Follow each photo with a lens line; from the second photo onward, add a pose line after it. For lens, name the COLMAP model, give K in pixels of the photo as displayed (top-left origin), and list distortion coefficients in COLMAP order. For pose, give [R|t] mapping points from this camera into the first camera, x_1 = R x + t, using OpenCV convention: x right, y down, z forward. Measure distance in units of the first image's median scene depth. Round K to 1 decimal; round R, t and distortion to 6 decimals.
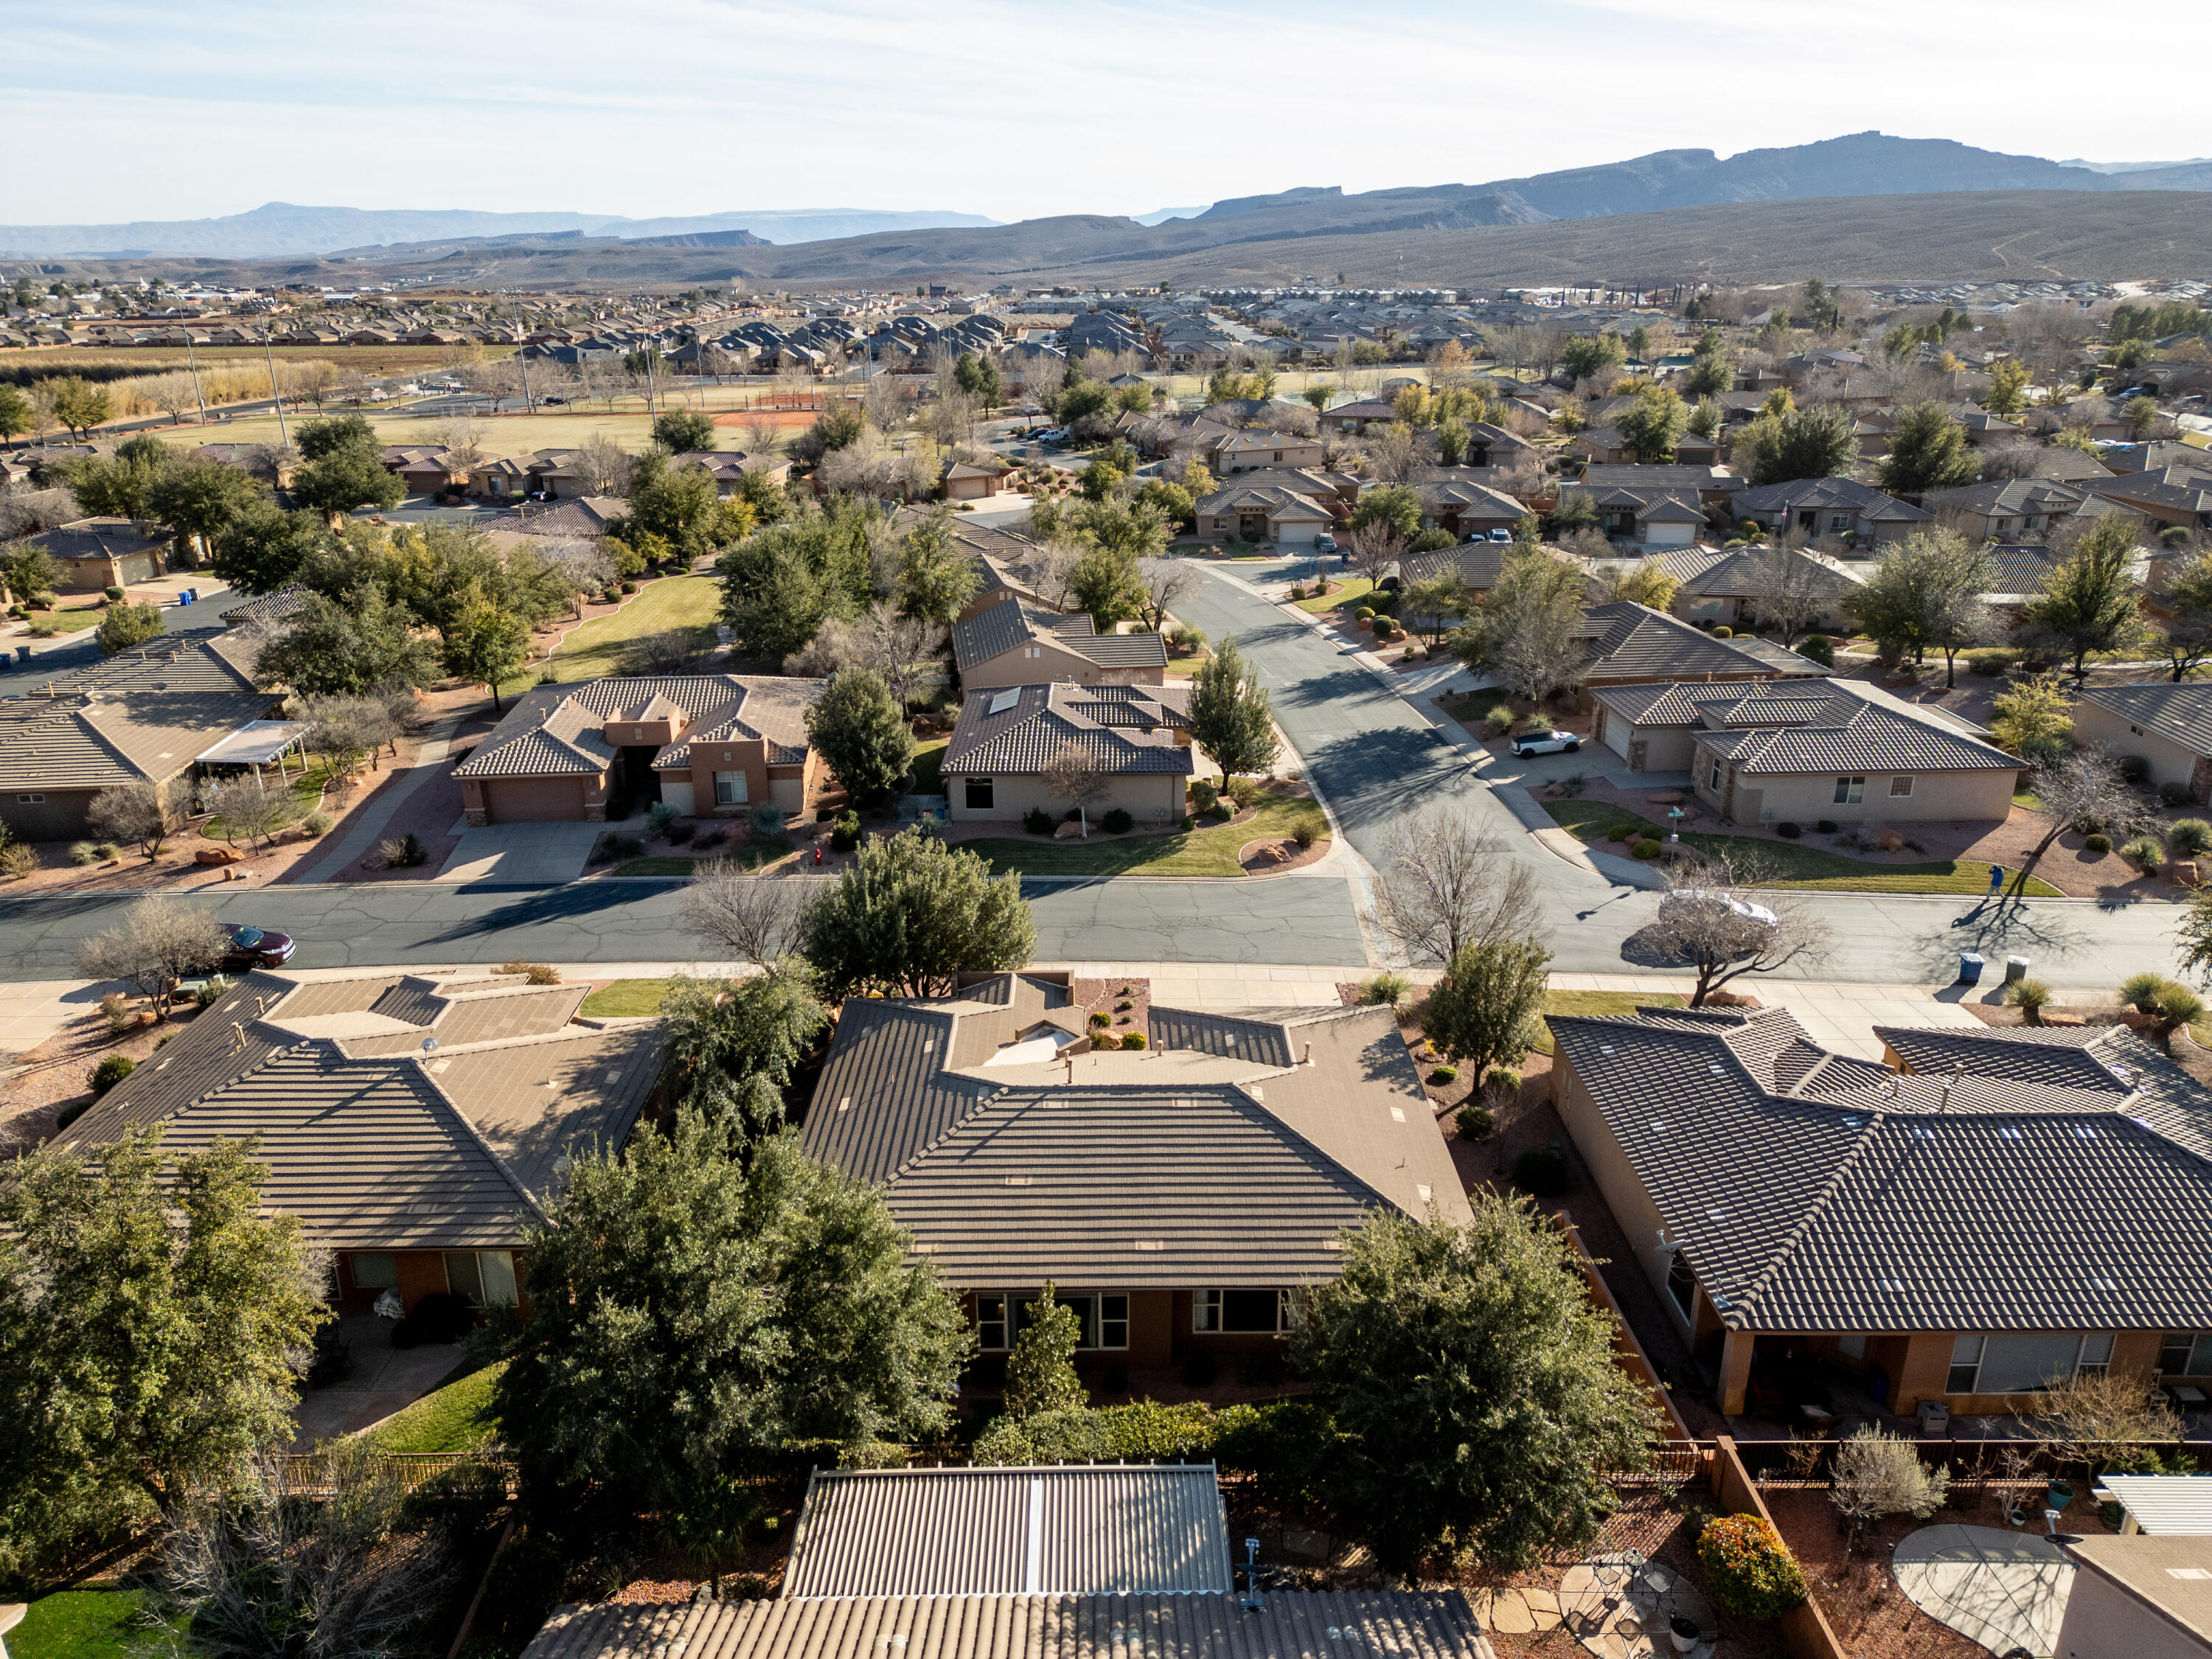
lens RADIAL K [[1542.7, 0, 1109.3], [0, 1542.7, 828.0], [0, 0, 1]] dist [0.096991, -0.091271]
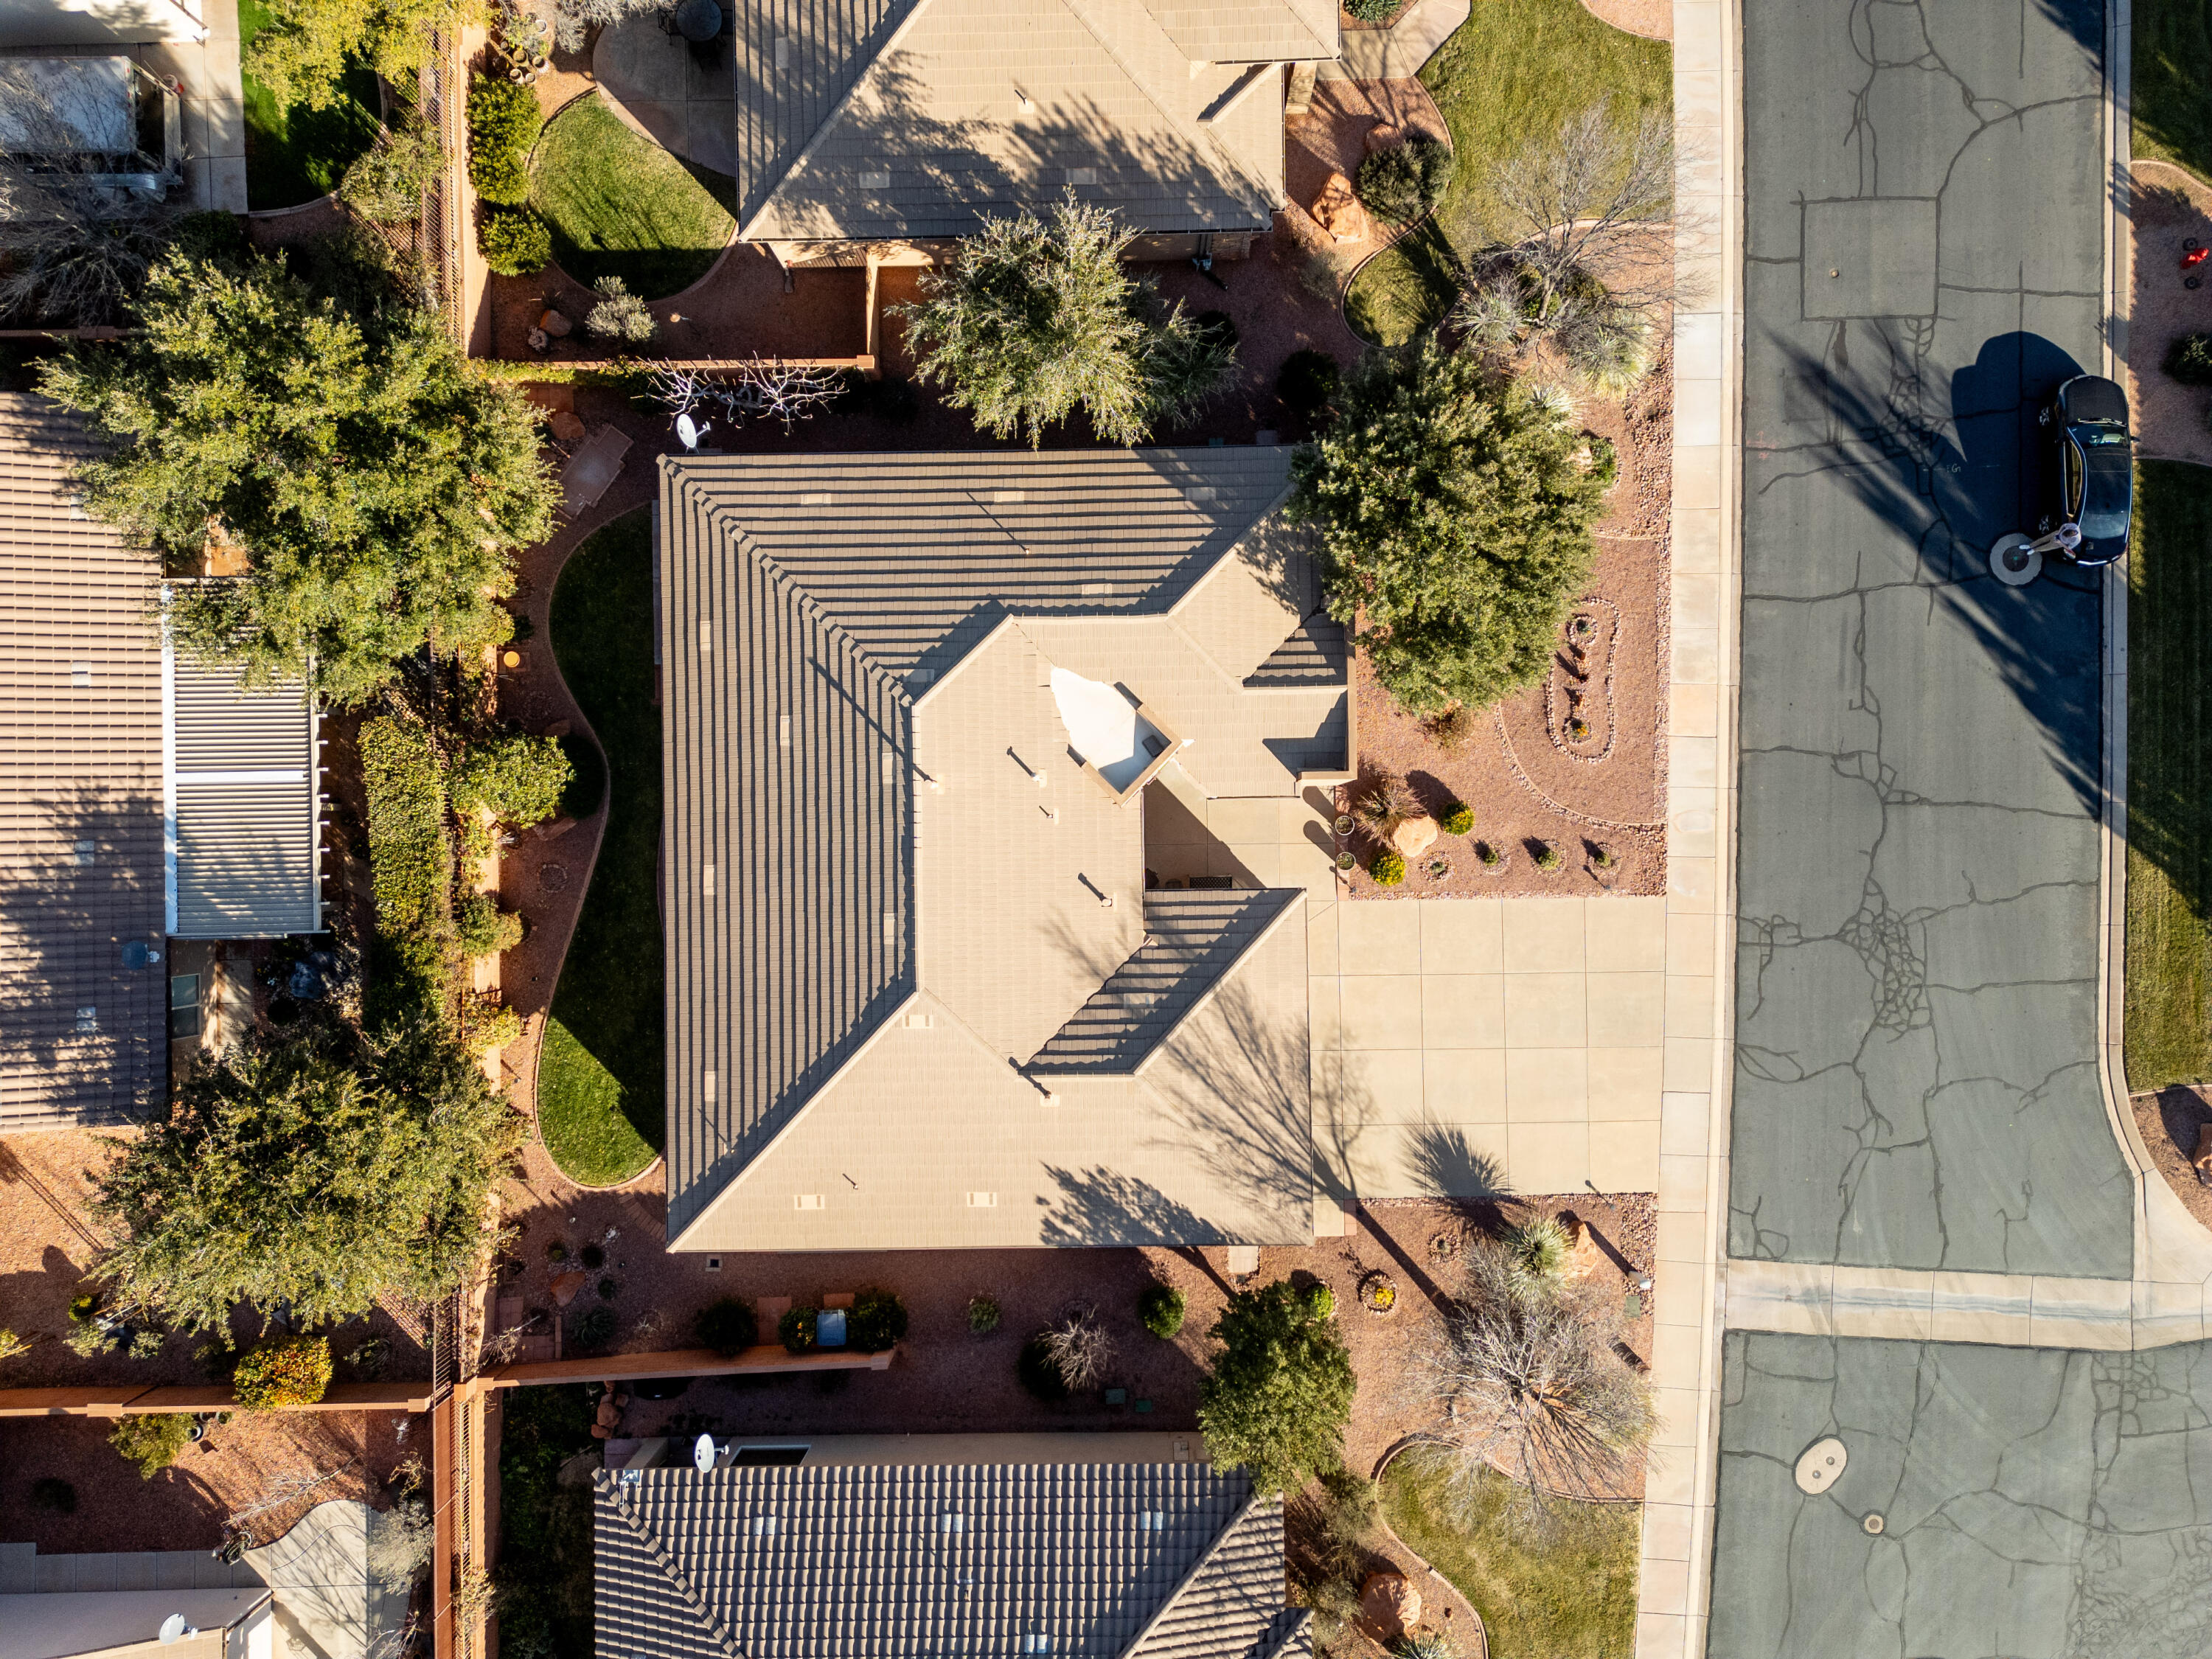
lens RADIAL K [[1542.7, 0, 1109.3], [0, 1542.7, 828.0], [0, 0, 1]] dist [0.096991, -0.091271]
pose [[0.006617, 0.999959, -0.006158, 0.001347], [-0.332545, 0.008008, 0.943053, -0.363192], [0.943064, -0.004192, 0.332584, 0.496973]]
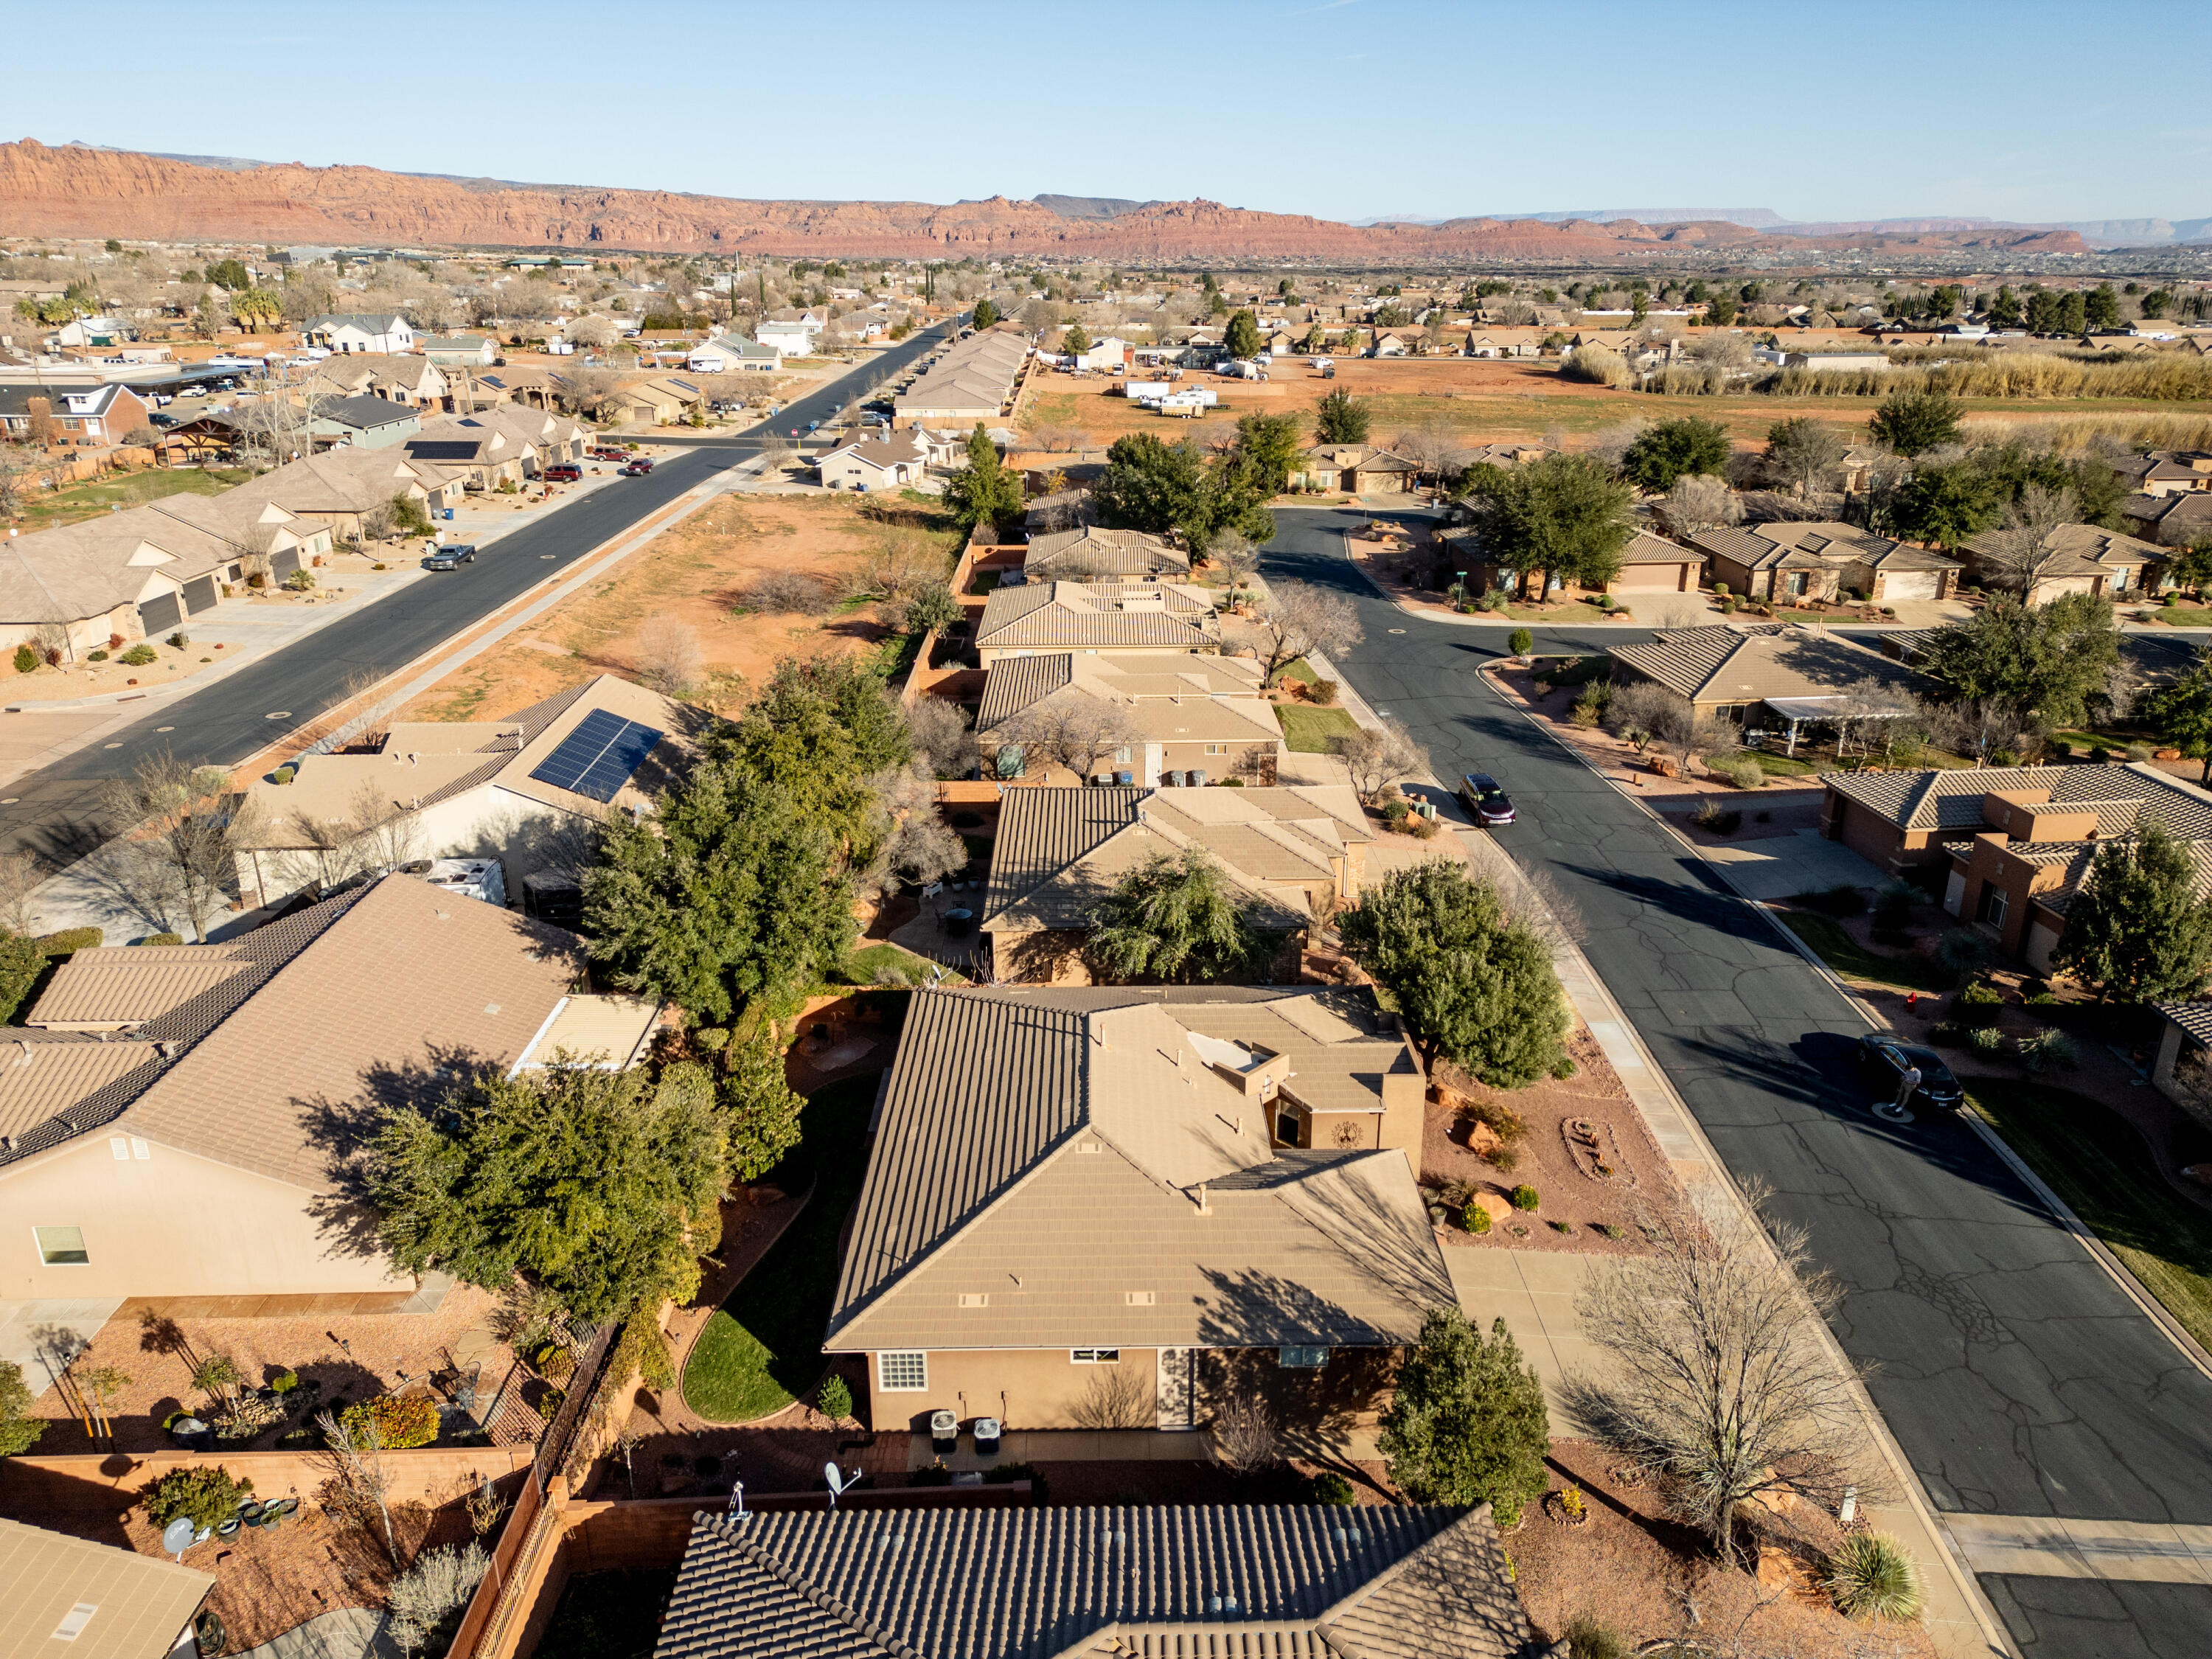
lens RADIAL K [[1569.8, 0, 1127.9], [0, 1569.8, 826.8], [0, 0, 1]] dist [0.059257, -0.025381]
pose [[0.013925, 0.351234, -0.936184, 0.545091], [-0.351395, 0.878273, 0.324281, -0.186329], [0.936124, 0.324455, 0.135652, 0.498004]]
